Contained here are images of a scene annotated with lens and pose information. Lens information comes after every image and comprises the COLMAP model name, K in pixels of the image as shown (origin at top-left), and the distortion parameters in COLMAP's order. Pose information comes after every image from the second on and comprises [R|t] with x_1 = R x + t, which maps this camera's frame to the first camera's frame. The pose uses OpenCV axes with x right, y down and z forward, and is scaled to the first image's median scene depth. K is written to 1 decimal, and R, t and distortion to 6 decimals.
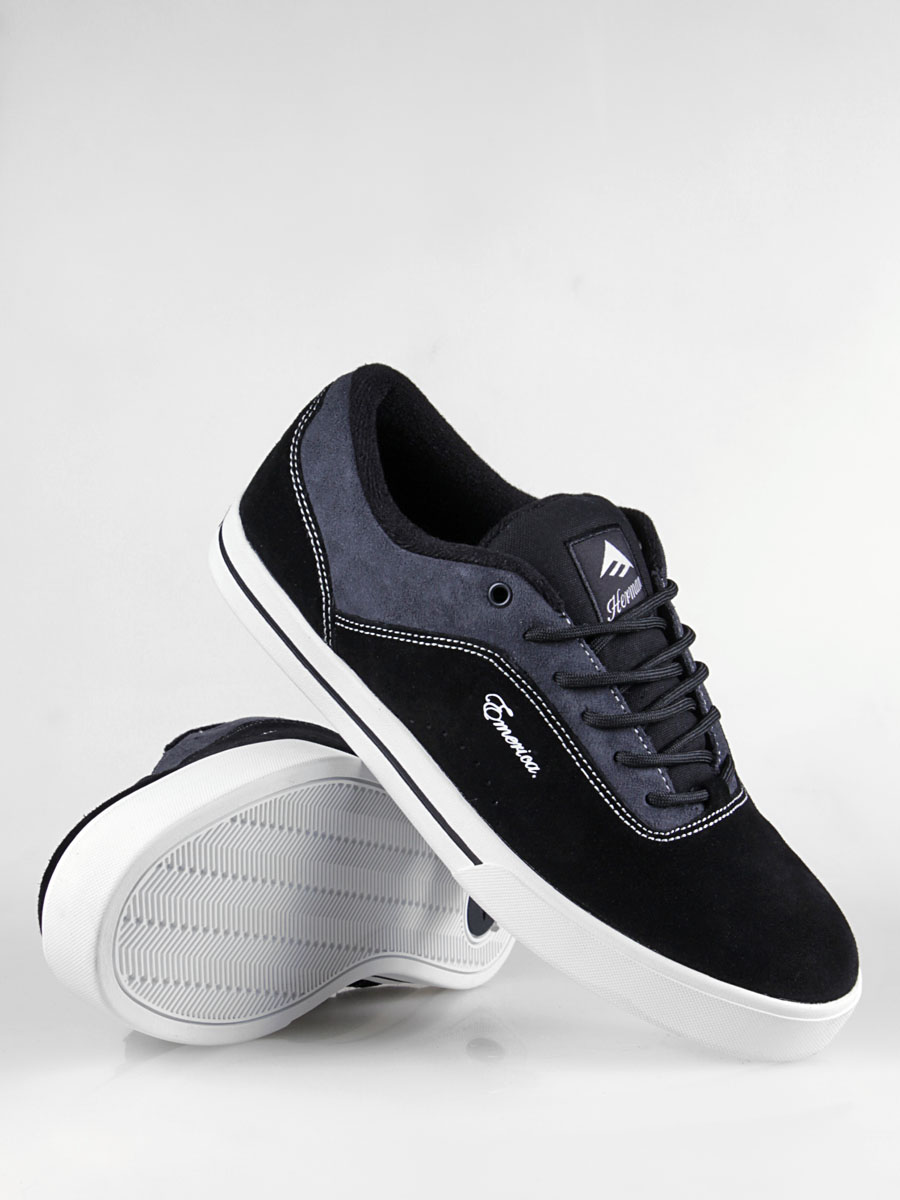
lens RADIAL K [[2956.3, 0, 450.0], [0, 2956.3, 600.0], [0, 0, 1]] dist [0.014856, 0.526526]
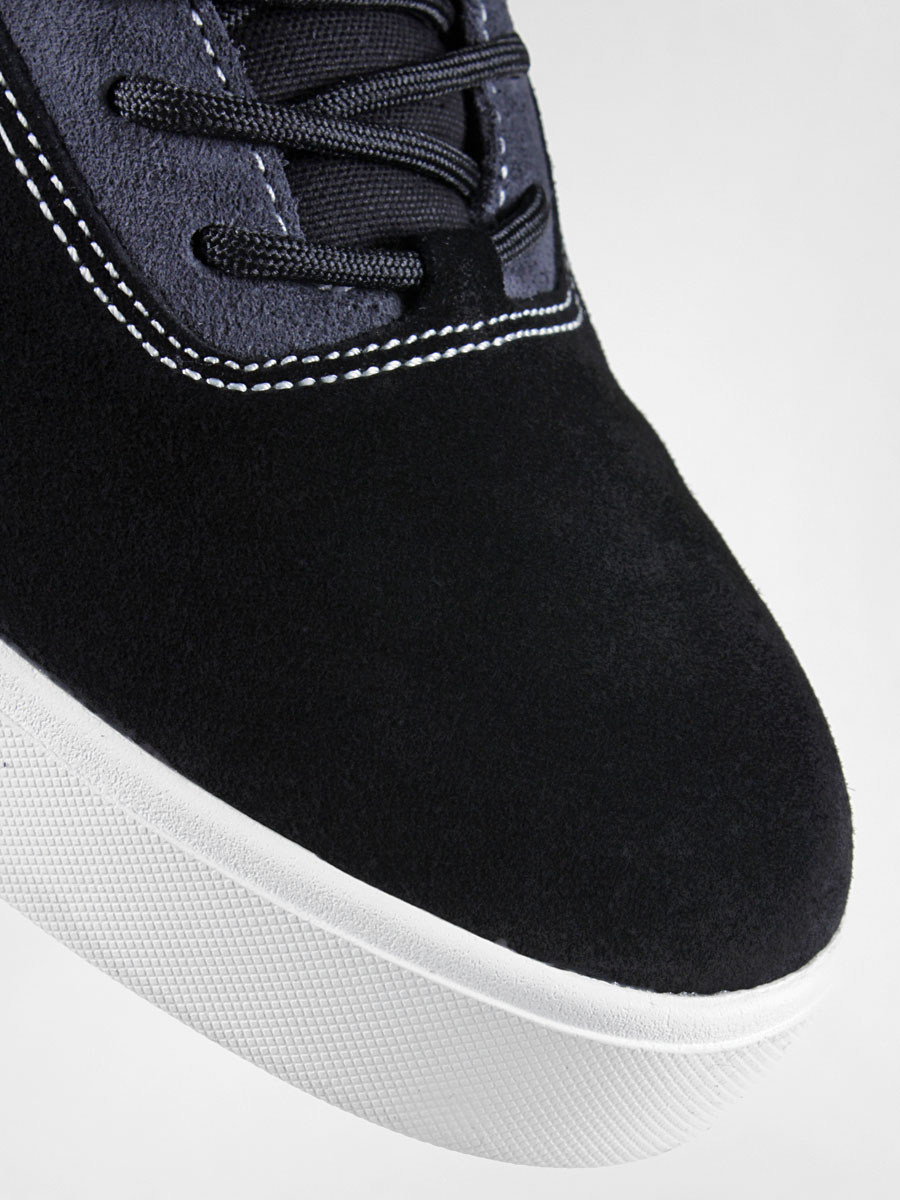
lens RADIAL K [[2956.3, 0, 450.0], [0, 2956.3, 600.0], [0, 0, 1]] dist [0.014856, 0.526526]
pose [[0.989779, 0.122153, -0.073597, 0.117290], [-0.118097, 0.991355, 0.057167, 0.082191], [0.079944, -0.047891, 0.995648, 0.698196]]
